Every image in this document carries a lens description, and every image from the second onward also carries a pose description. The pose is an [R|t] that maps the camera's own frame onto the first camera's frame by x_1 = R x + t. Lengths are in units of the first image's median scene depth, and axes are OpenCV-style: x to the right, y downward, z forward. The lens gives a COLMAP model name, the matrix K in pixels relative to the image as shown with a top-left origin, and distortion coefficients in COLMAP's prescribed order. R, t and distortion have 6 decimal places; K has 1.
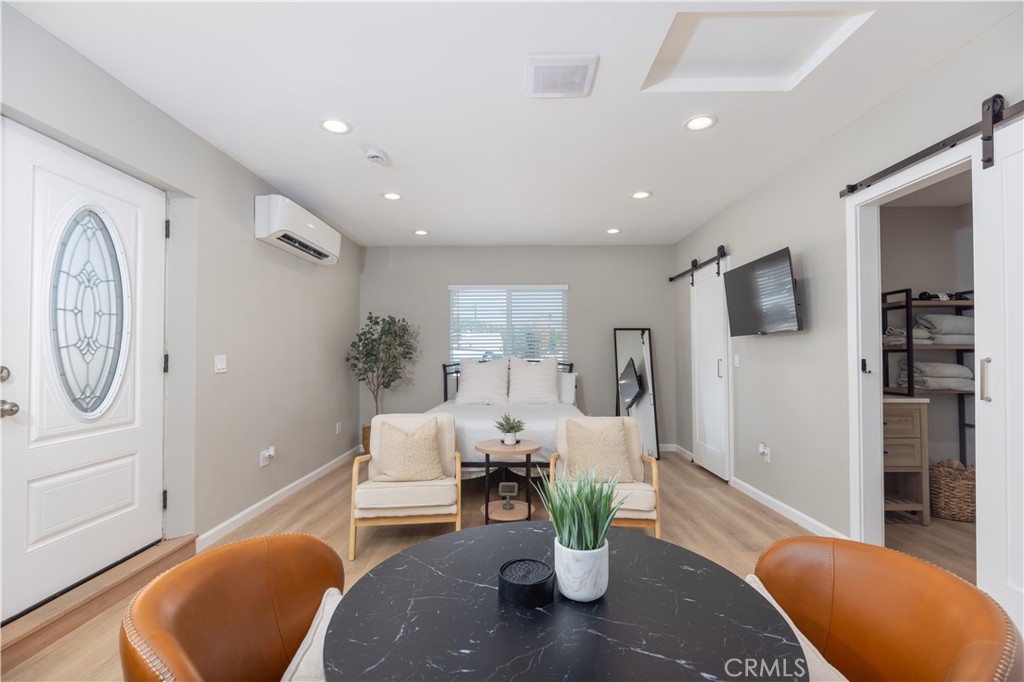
lens RADIAL K [[458.4, 0, 511.8], [0, 458.4, 345.3], [0, 0, 1]] dist [-0.000997, -0.000414]
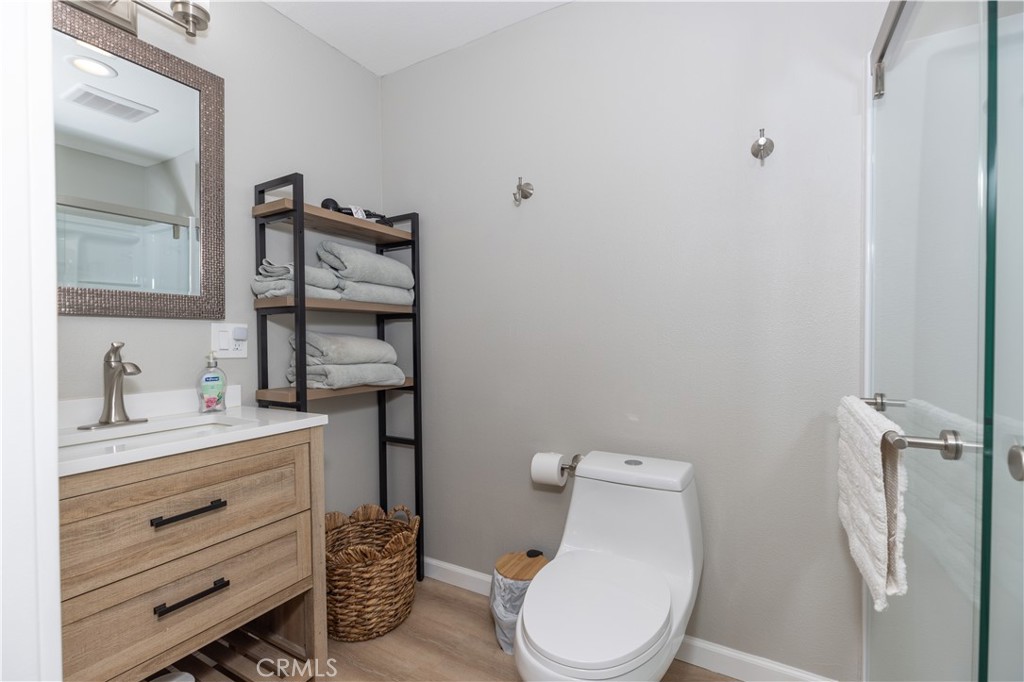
lens RADIAL K [[451.8, 0, 509.3], [0, 451.8, 343.6], [0, 0, 1]] dist [-0.003760, 0.000239]
pose [[0.496921, -0.014061, 0.867682, 0.574913], [-0.013016, 0.999635, 0.023654, 0.032865], [-0.867698, -0.023047, 0.496557, 0.585911]]
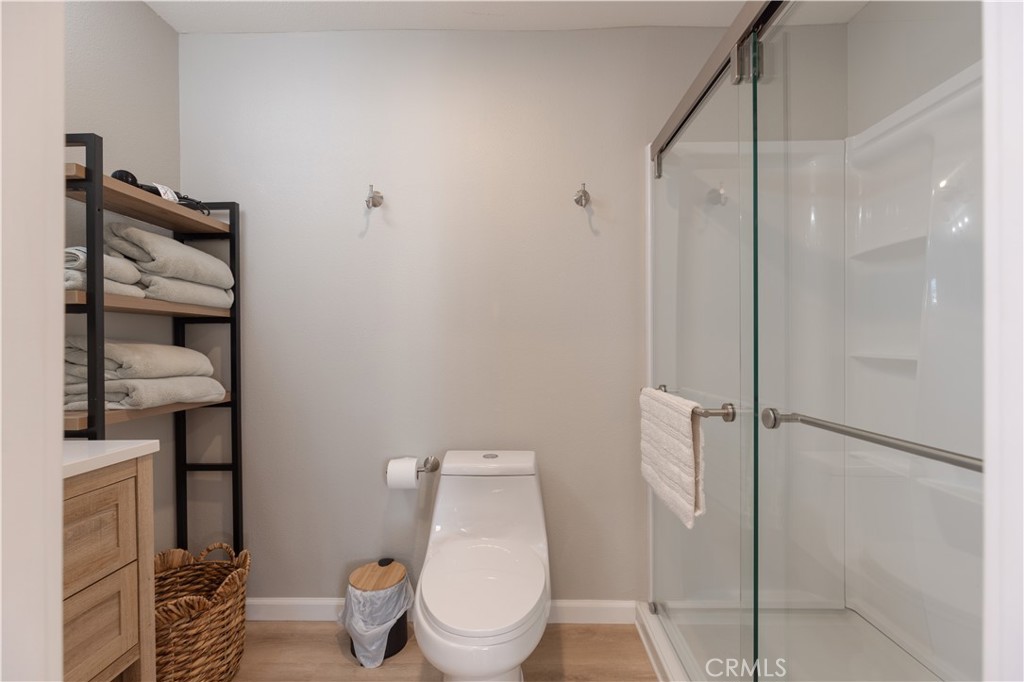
lens RADIAL K [[451.8, 0, 509.3], [0, 451.8, 343.6], [0, 0, 1]] dist [-0.003760, 0.000239]
pose [[0.023021, 0.003456, 0.999729, 0.520868], [-0.016346, 0.999862, -0.003080, 0.034771], [-0.999601, -0.016271, 0.023074, 0.663543]]
